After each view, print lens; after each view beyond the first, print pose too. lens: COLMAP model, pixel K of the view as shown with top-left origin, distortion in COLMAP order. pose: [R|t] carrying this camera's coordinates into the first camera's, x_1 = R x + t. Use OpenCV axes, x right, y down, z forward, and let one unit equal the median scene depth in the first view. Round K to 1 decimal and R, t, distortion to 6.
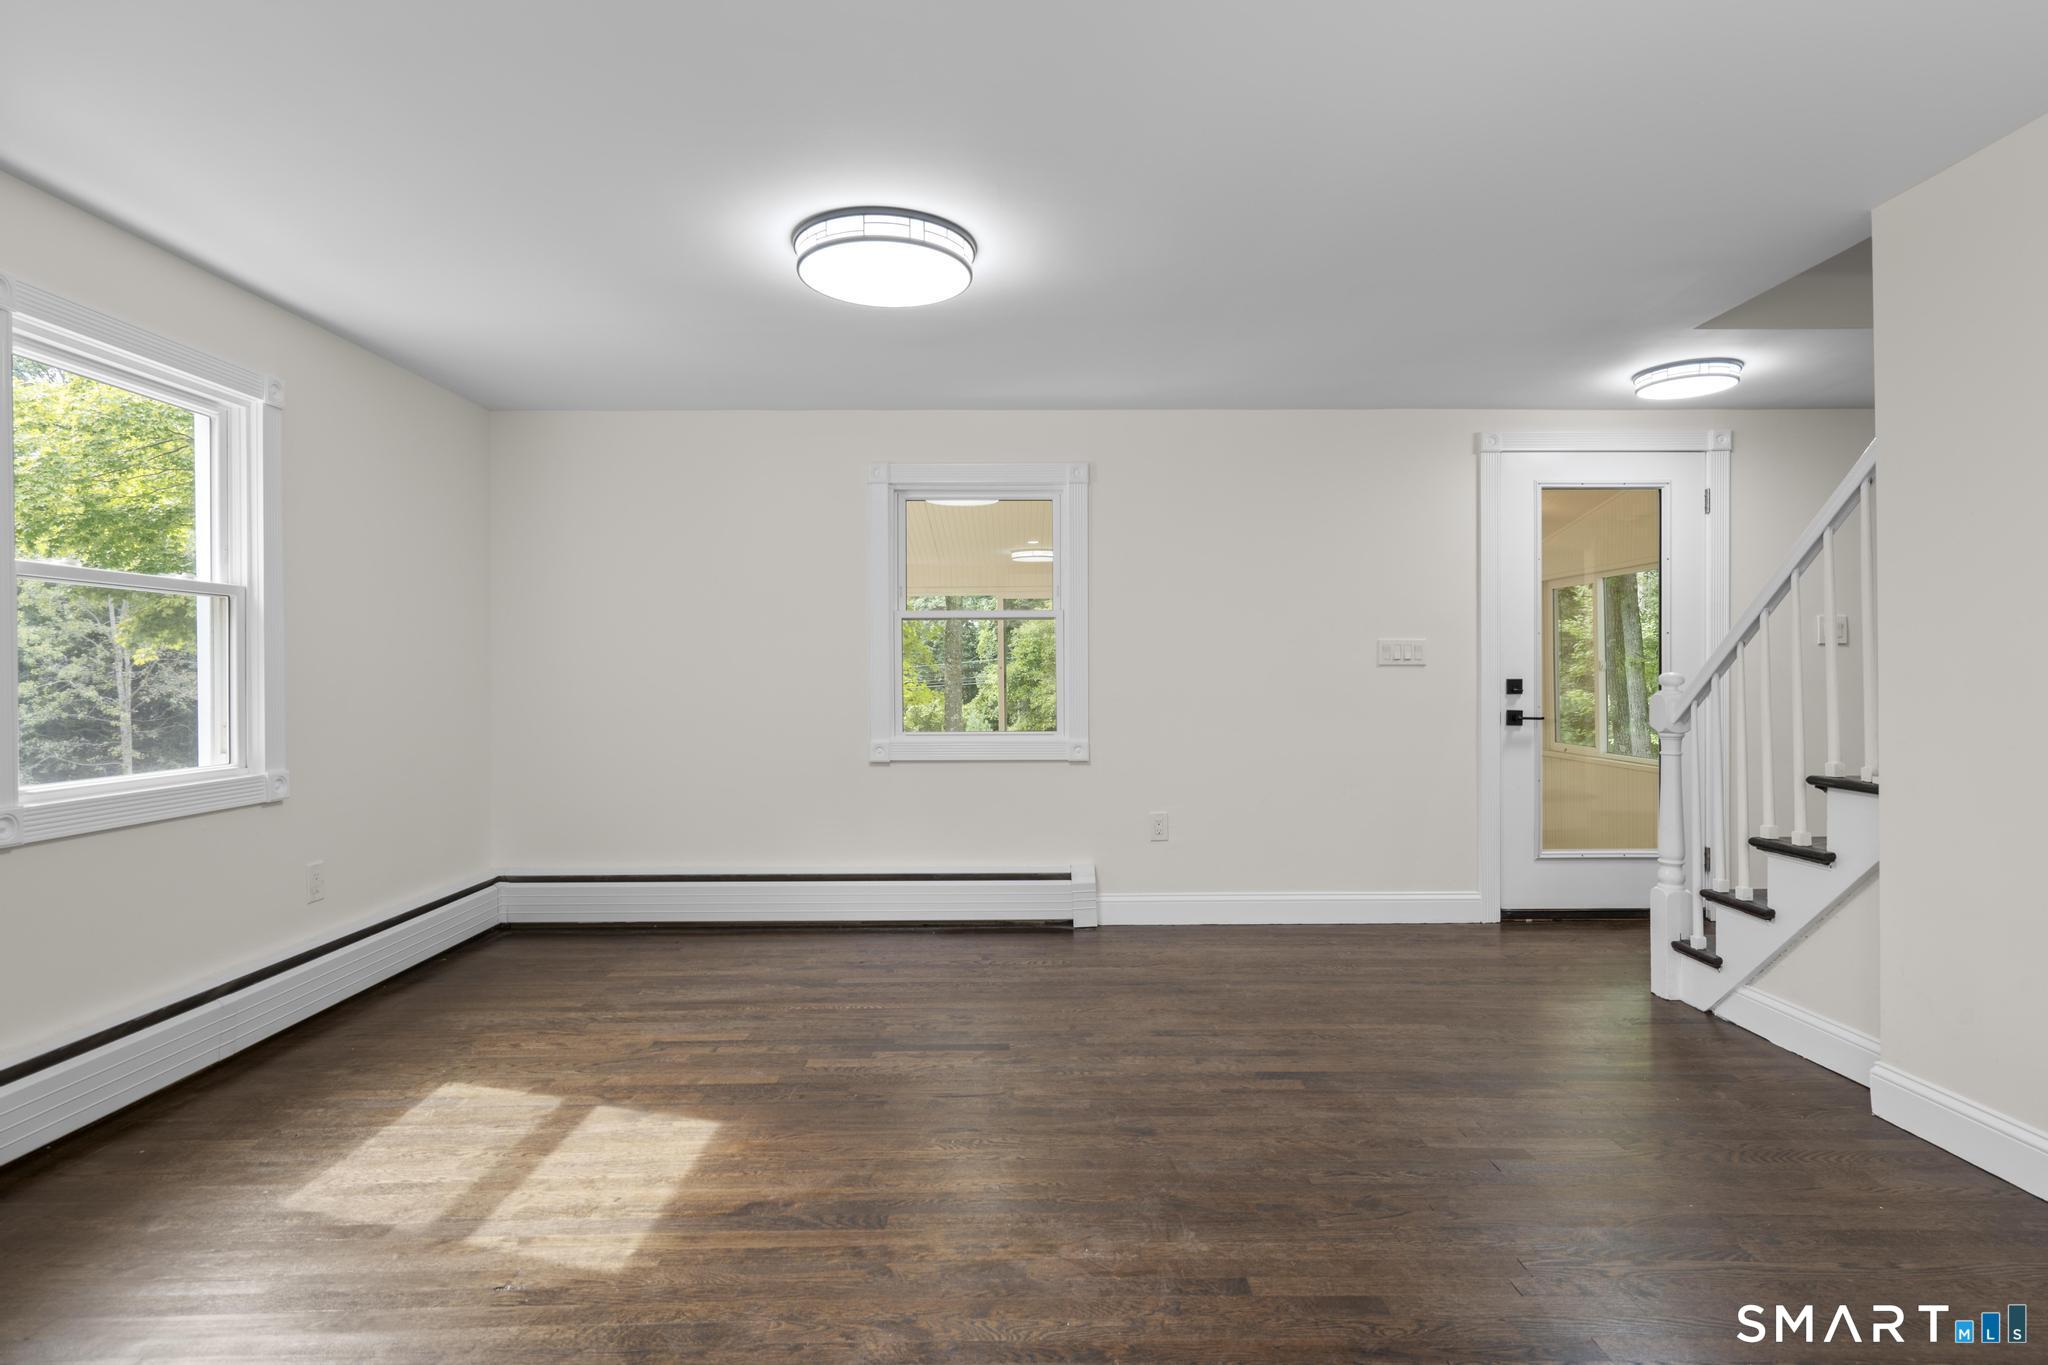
lens RADIAL K [[1041.8, 0, 1030.4], [0, 1041.8, 679.1], [0, 0, 1]] dist [0.005484, 0.001569]
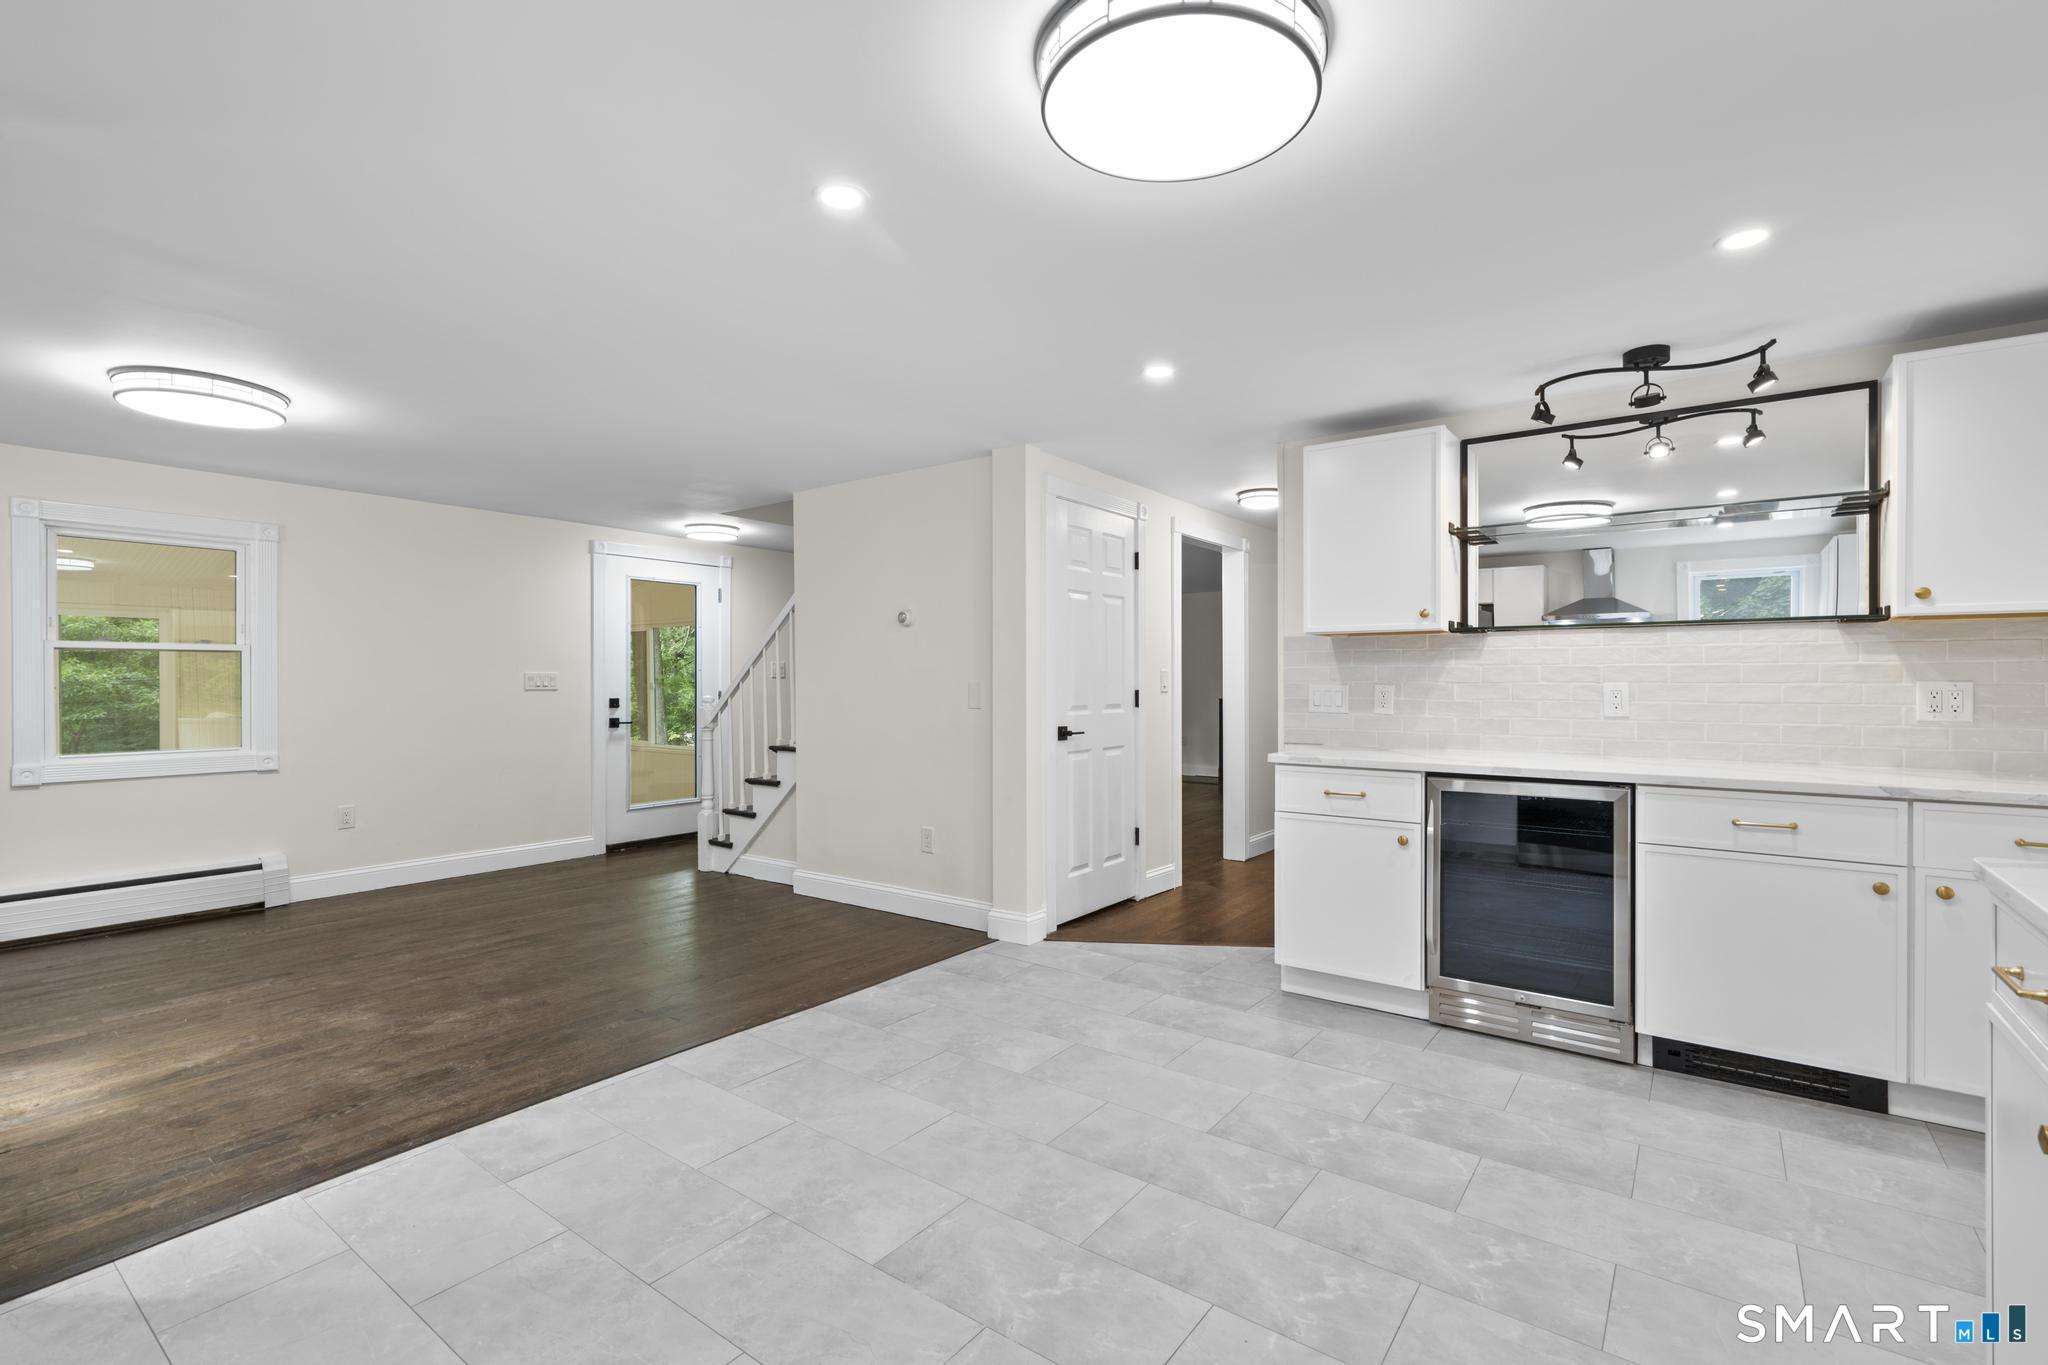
lens RADIAL K [[925.9, 0, 1029.5], [0, 925.9, 683.1], [0, 0, 1]] dist [-0.002526, 0.000776]
pose [[0.604813, 0.002039, 0.796365, -0.357837], [0.001367, 0.999993, -0.003599, -0.022828], [-0.796366, 0.003266, 0.604806, -0.459422]]
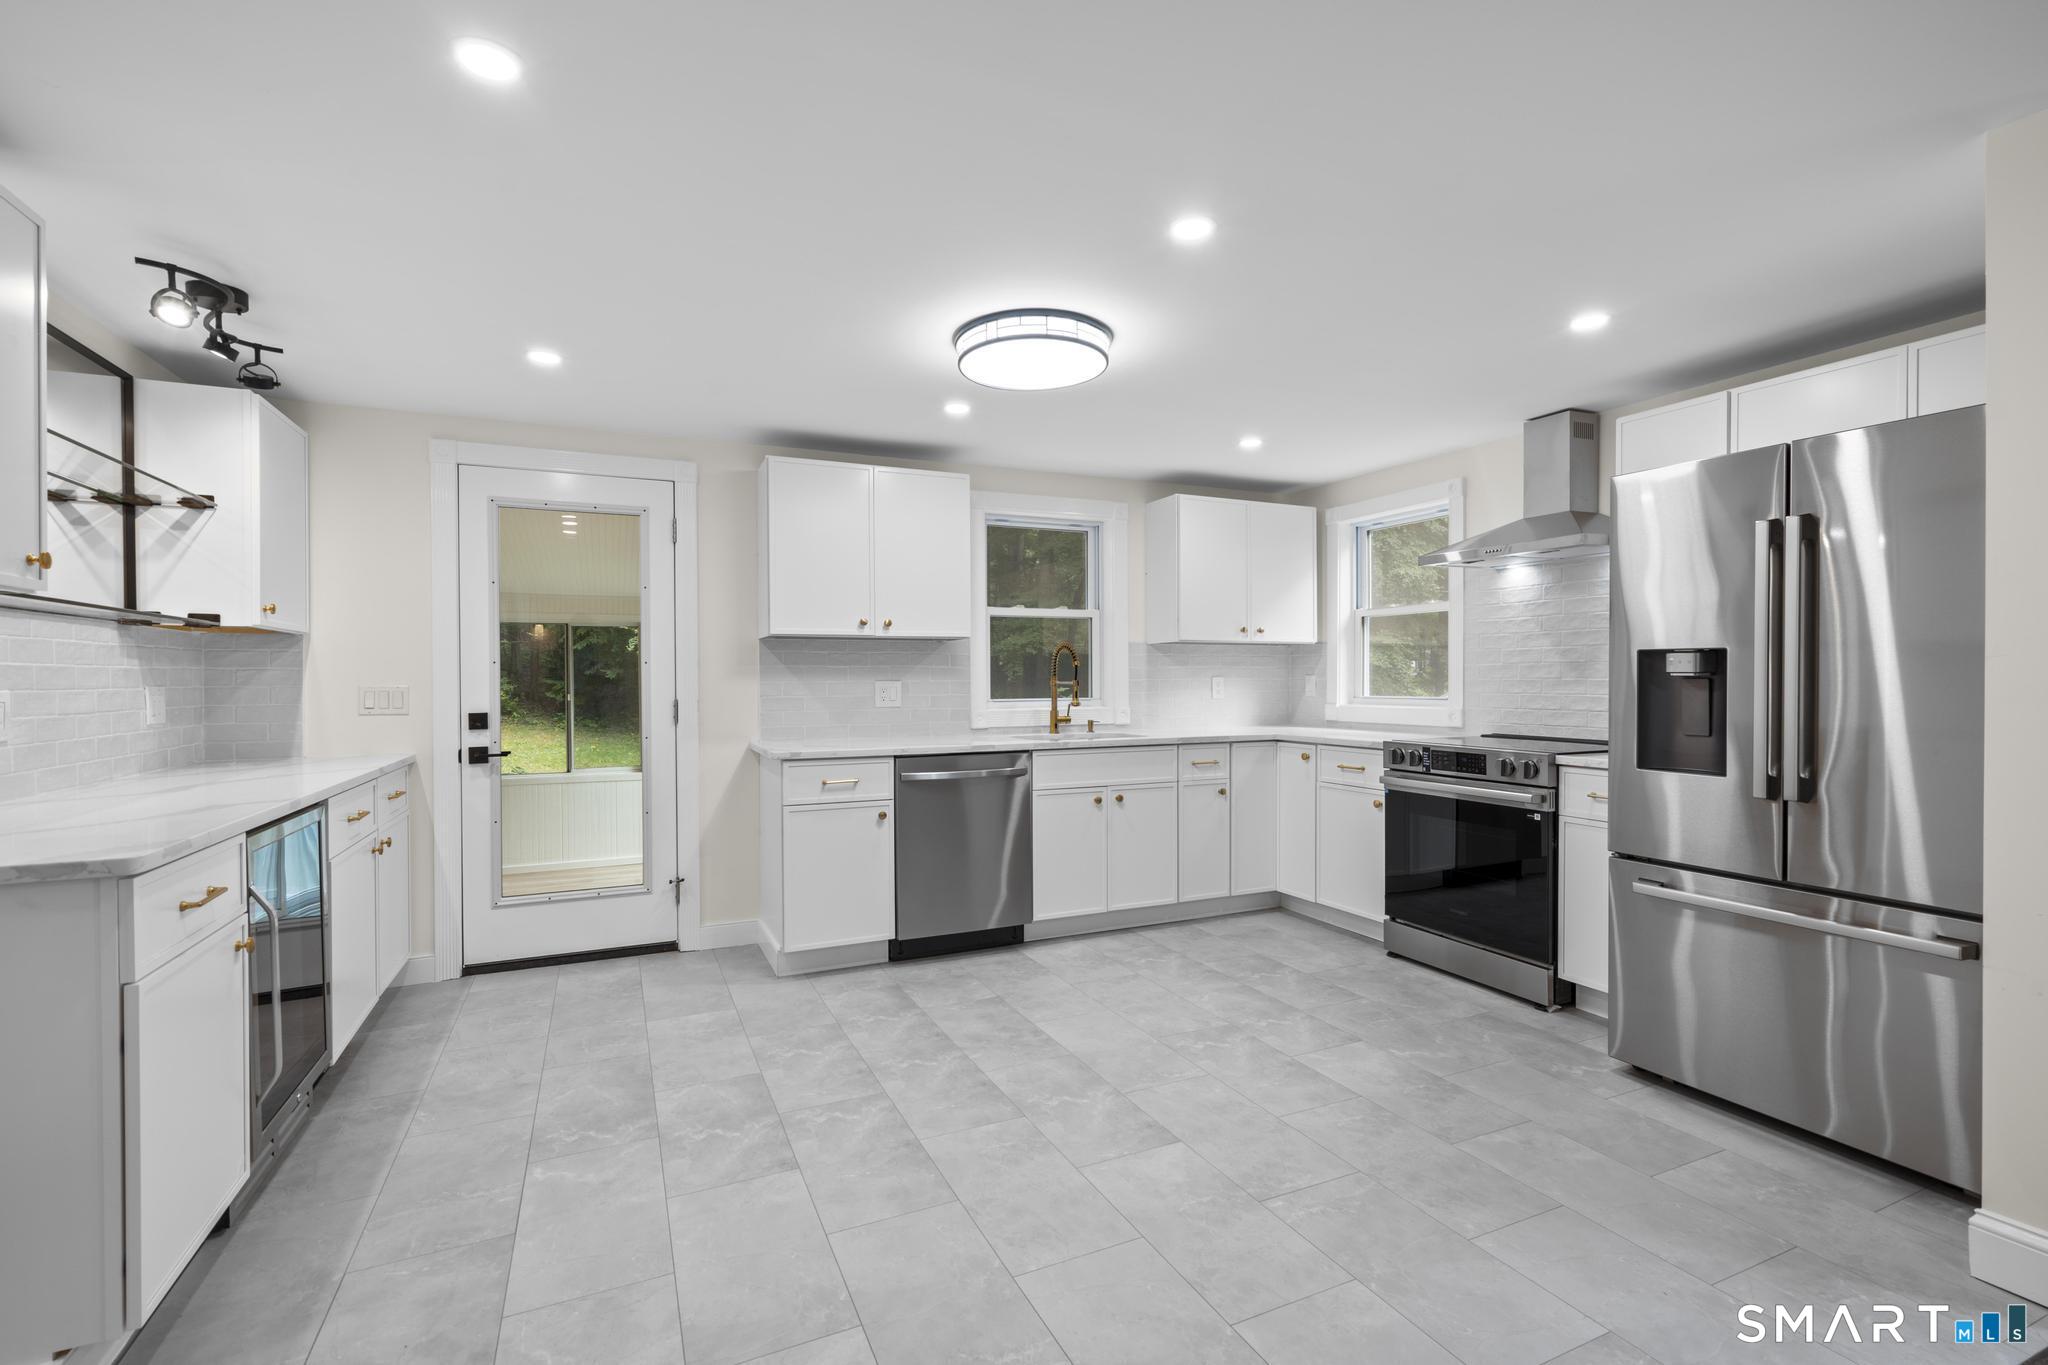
lens RADIAL K [[922.2, 0, 1030.4], [0, 922.2, 681.0], [0, 0, 1]] dist [-0.000018, 0.000589]
pose [[-0.912690, 0.012806, -0.408451, 0.386297], [0.010662, 0.999915, 0.007525, -0.030675], [0.408513, 0.002513, -0.912749, 0.507677]]
